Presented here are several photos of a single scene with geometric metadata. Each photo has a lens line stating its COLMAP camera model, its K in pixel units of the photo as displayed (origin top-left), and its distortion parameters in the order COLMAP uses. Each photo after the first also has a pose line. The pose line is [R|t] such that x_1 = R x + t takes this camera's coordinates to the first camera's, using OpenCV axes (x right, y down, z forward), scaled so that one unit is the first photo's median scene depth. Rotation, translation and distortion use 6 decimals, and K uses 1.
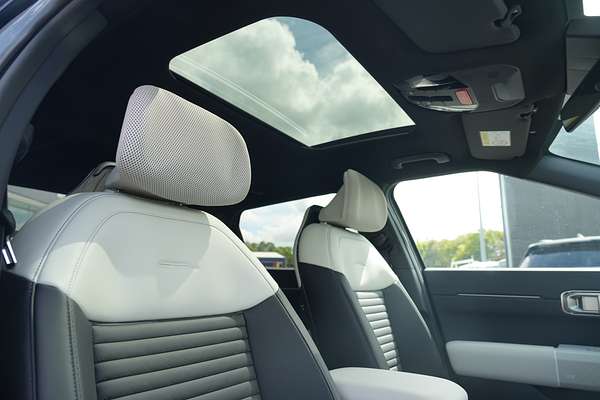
lens RADIAL K [[393.1, 0, 300.0], [0, 393.1, 200.0], [0, 0, 1]] dist [-0.027811, -0.000178]
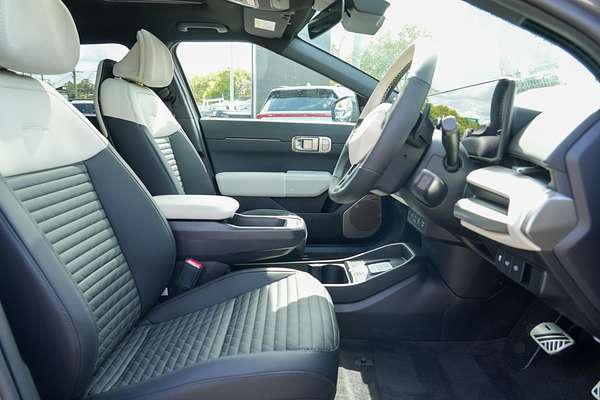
lens RADIAL K [[393.1, 0, 300.0], [0, 393.1, 200.0], [0, 0, 1]] dist [-0.027811, -0.000178]
pose [[0.822125, -0.104290, 0.559673, -0.161801], [-0.129798, 0.922850, 0.362629, -0.085244], [-0.554313, -0.370771, 0.745162, -0.215622]]
